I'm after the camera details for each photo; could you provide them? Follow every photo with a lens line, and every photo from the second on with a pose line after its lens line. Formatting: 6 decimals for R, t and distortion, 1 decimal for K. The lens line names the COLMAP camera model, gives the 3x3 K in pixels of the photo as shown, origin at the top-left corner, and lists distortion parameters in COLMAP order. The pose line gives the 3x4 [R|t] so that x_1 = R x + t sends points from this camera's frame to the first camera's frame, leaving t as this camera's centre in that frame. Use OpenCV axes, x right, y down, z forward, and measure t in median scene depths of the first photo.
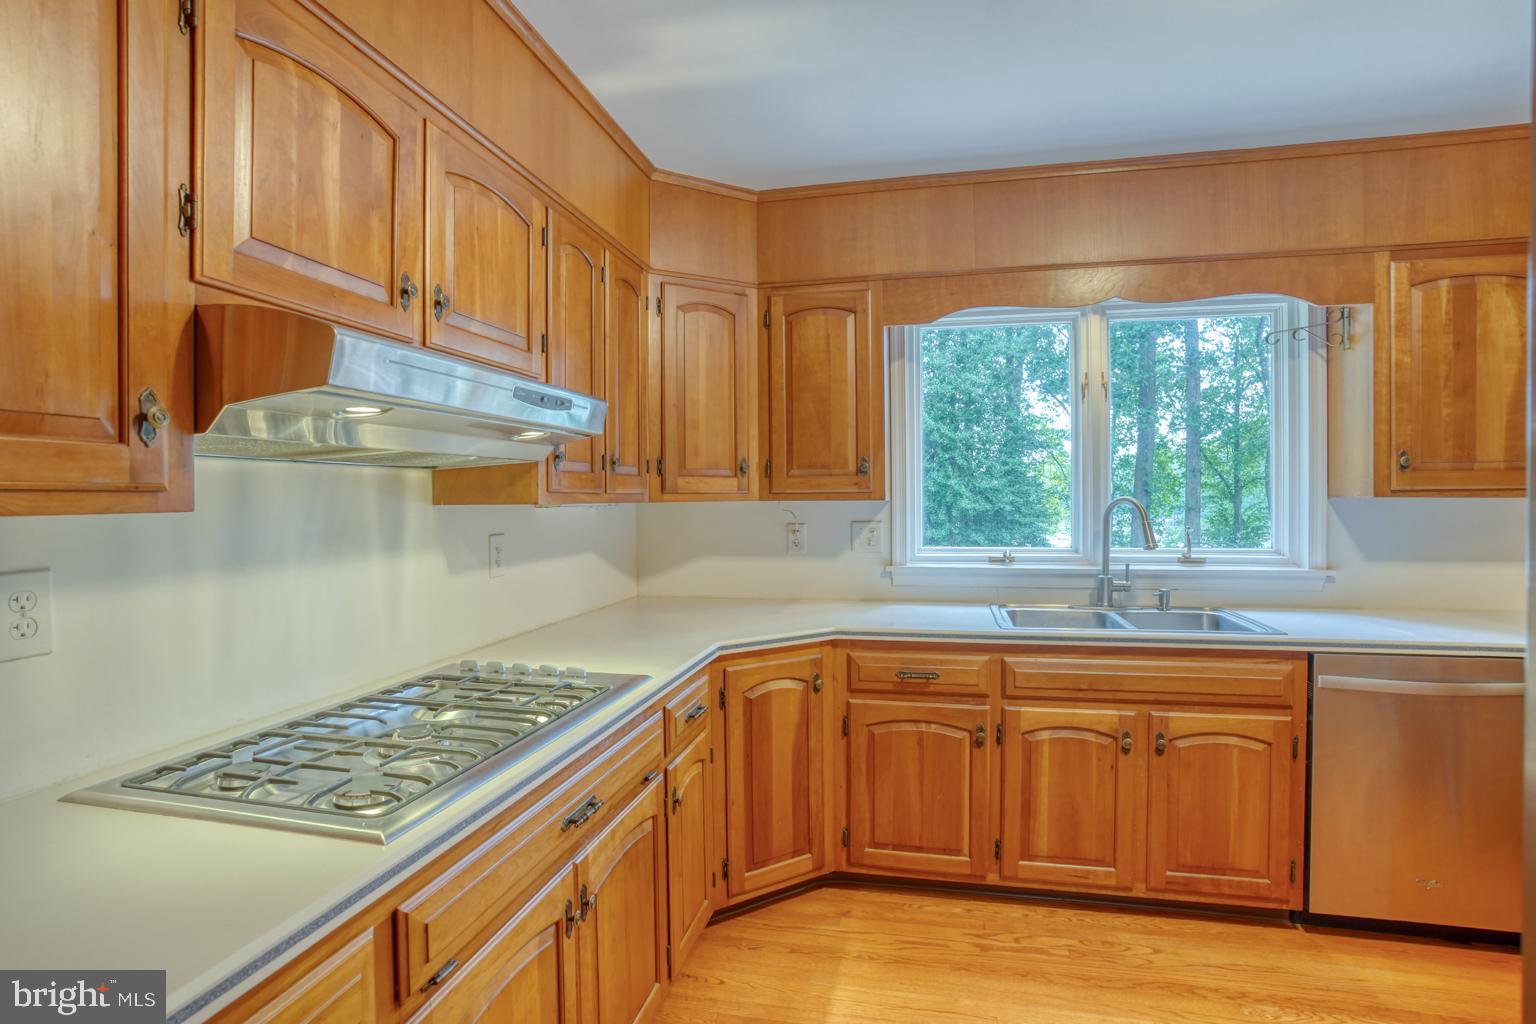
lens RADIAL K [[789.9, 0, 764.2], [0, 789.9, 505.3], [0, 0, 1]] dist [-0.038979, -0.000188]
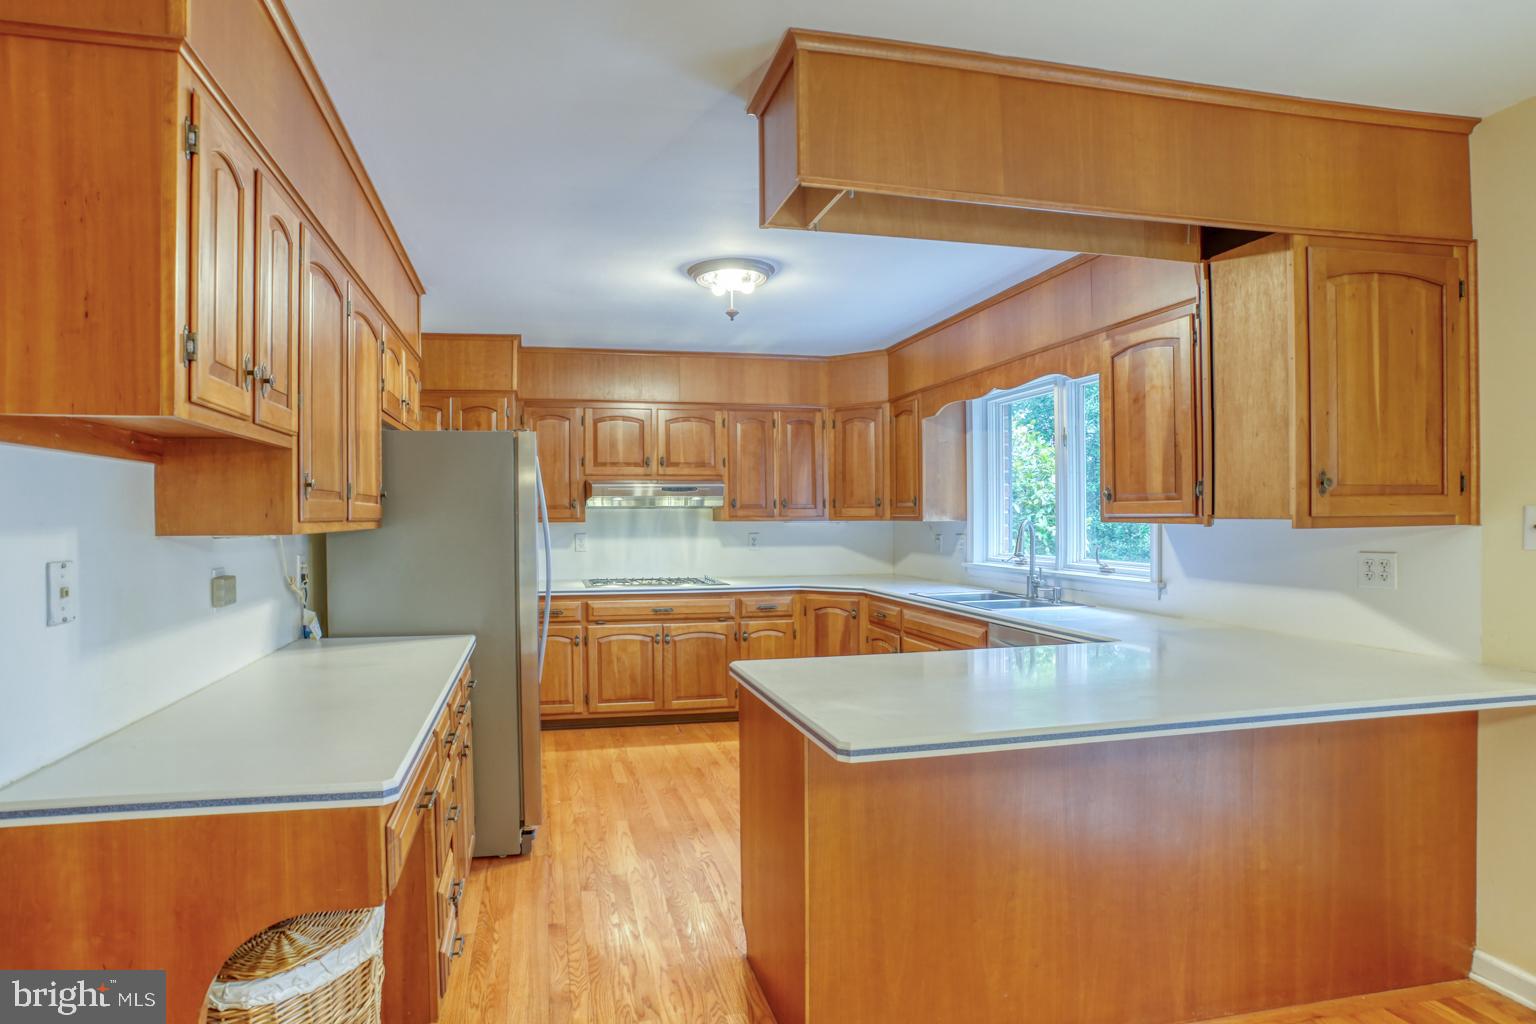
lens RADIAL K [[772.8, 0, 672.2], [0, 772.8, 522.9], [0, 0, 1]] dist [-0.082041, 0.024499]
pose [[0.382482, 0.012173, -0.923883, 1.701774], [-0.008559, 0.999917, 0.009632, -0.015843], [0.923923, 0.004224, 0.382554, -0.152673]]
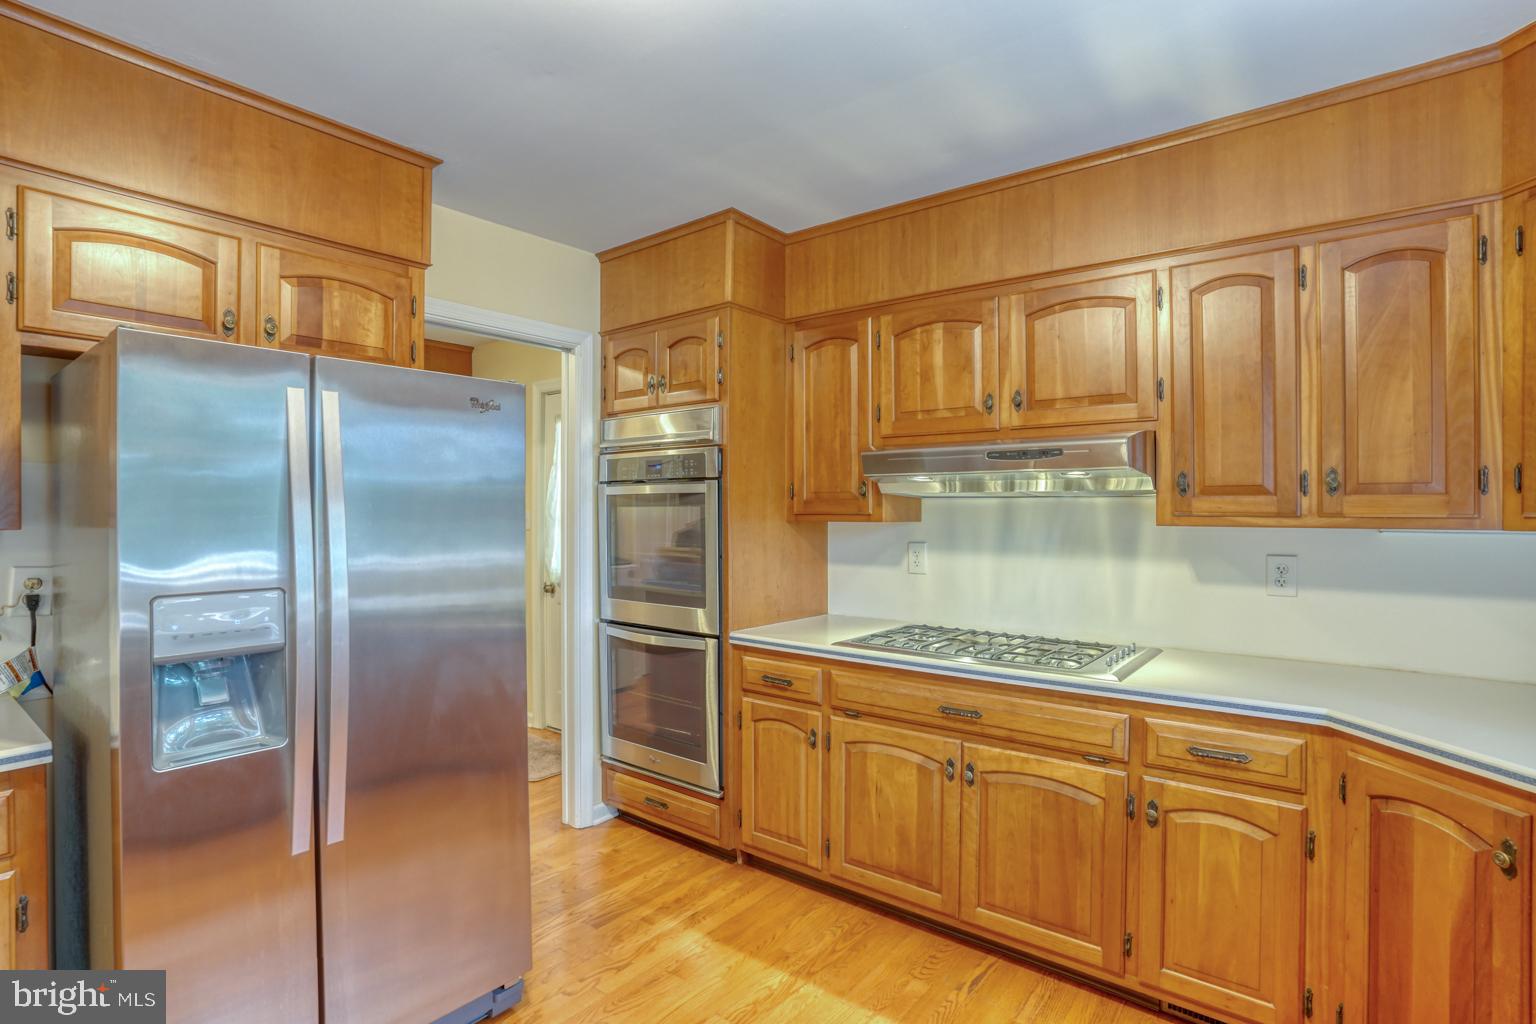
lens RADIAL K [[776.1, 0, 749.3], [0, 776.1, 510.4], [0, 0, 1]] dist [-0.079212, 0.045287]
pose [[-0.442317, 0.004427, -0.896848, 0.808172], [-0.010303, 0.999897, 0.010017, -0.023259], [0.896799, 0.013671, -0.442226, 0.764439]]
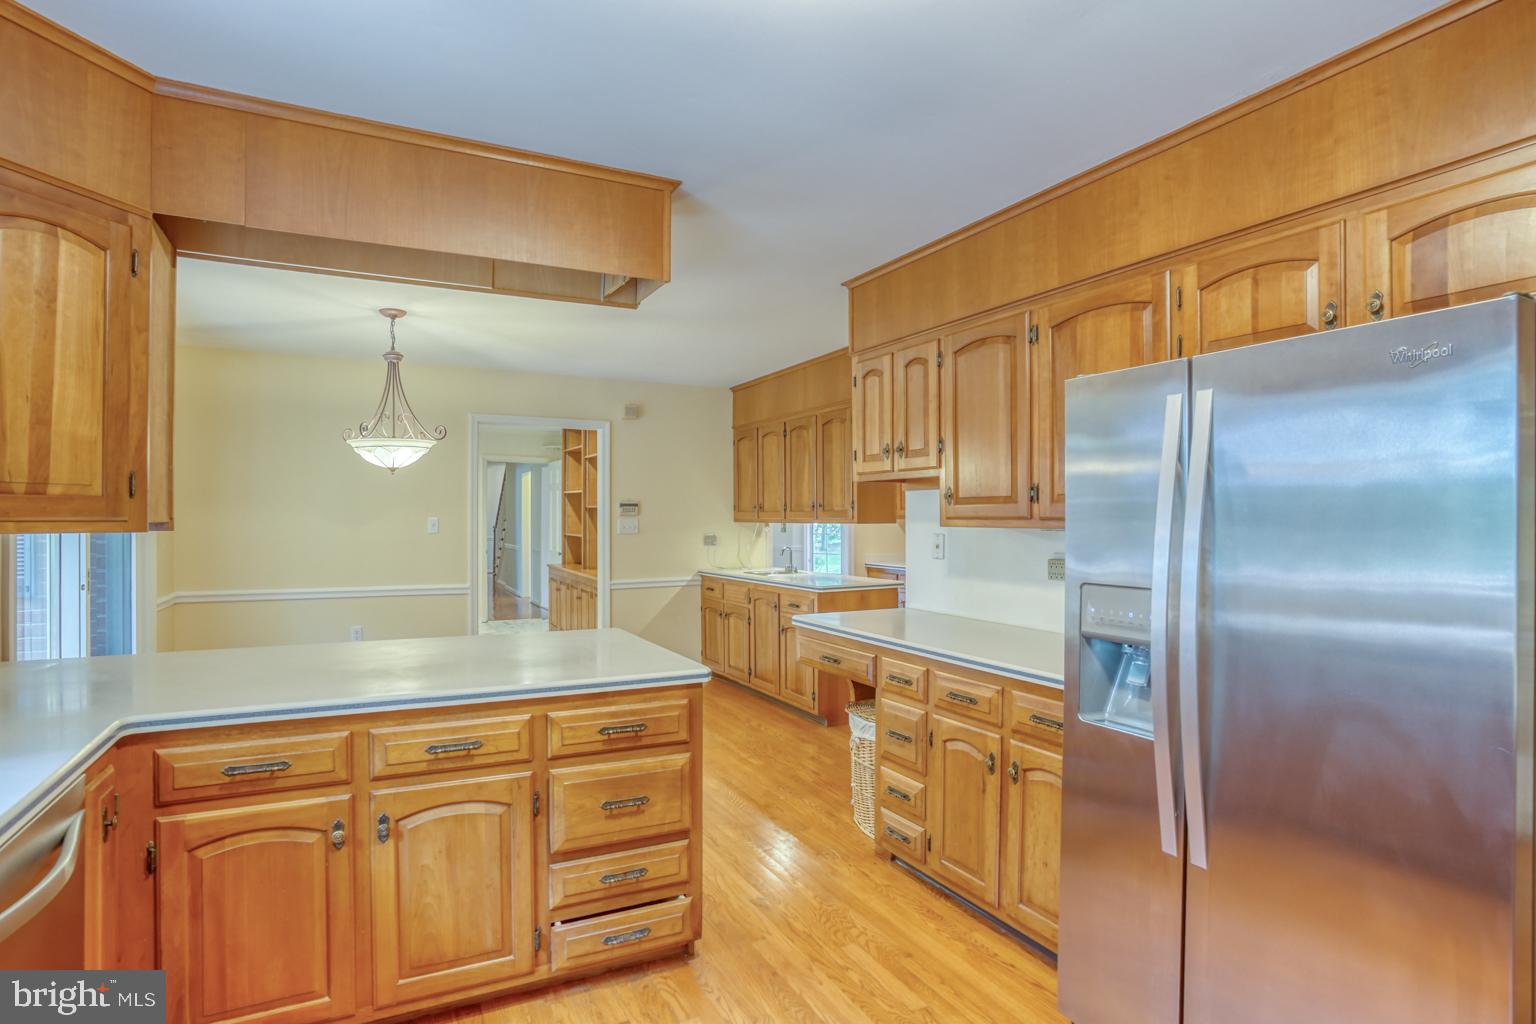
lens RADIAL K [[776.1, 0, 749.3], [0, 776.1, 510.4], [0, 0, 1]] dist [-0.079212, 0.045287]
pose [[-0.636645, 0.012754, 0.771052, 0.055920], [0.014815, 0.999881, -0.004308, -0.020292], [-0.771015, 0.008680, -0.636758, 0.843585]]
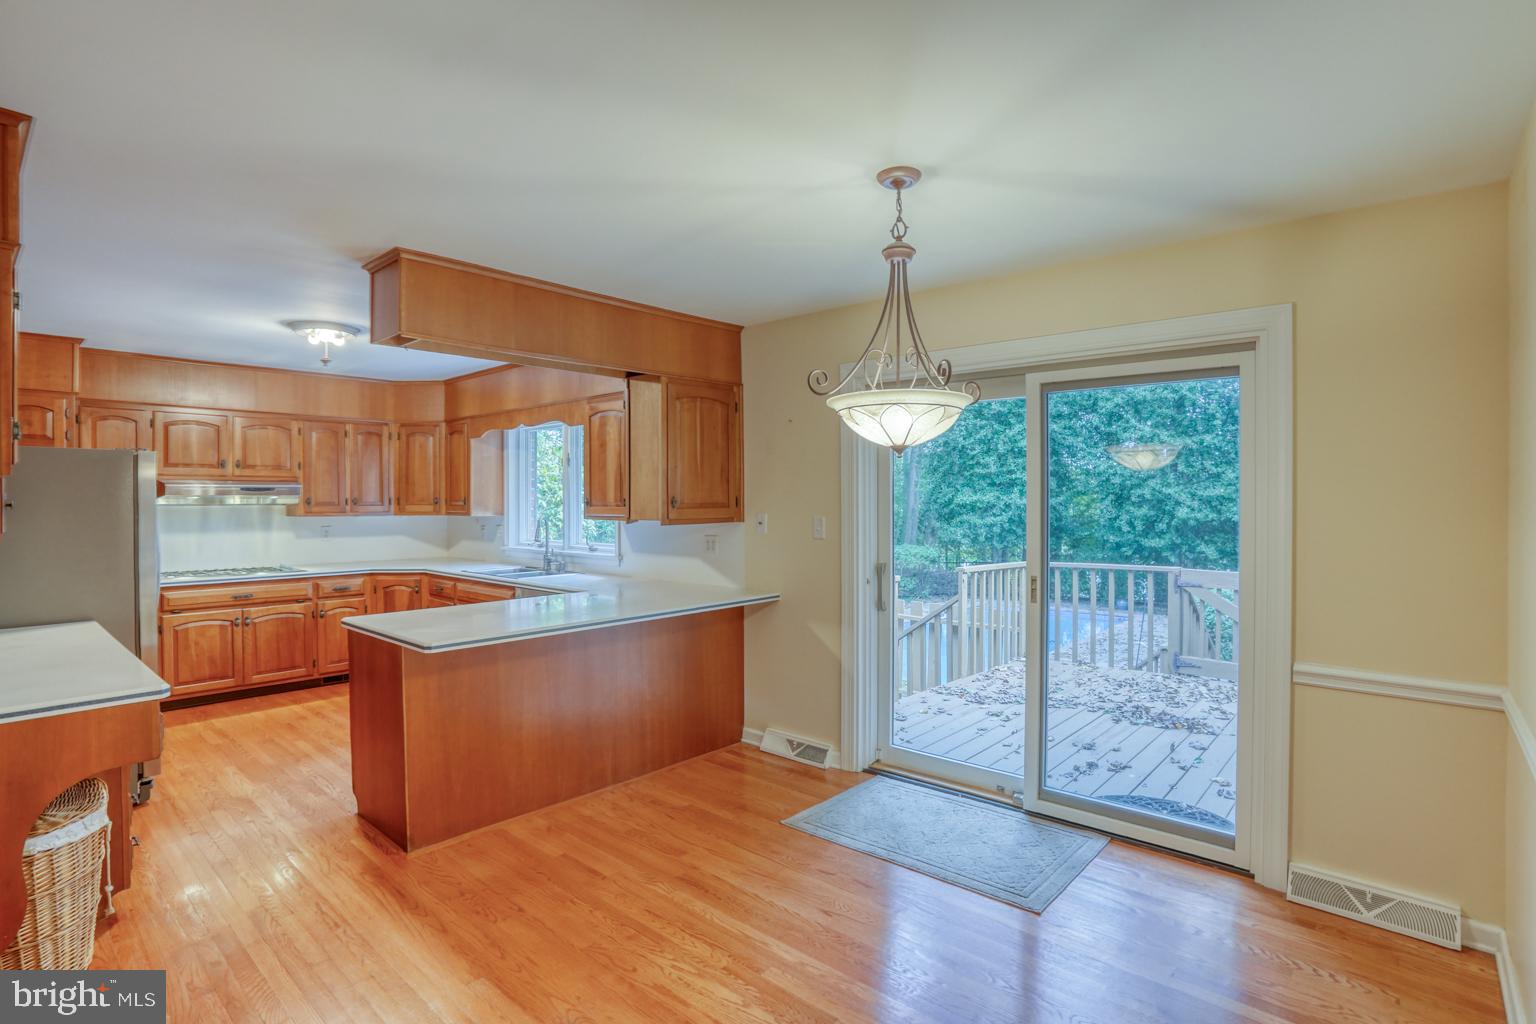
lens RADIAL K [[768.4, 0, 719.1], [0, 768.4, 503.6], [0, 0, 1]] dist [-0.060002, 0.044612]
pose [[0.851205, 0.008079, -0.524772, 2.193813], [-0.010189, 0.999947, -0.001132, -0.054098], [0.524735, 0.006311, 0.851242, -0.560437]]
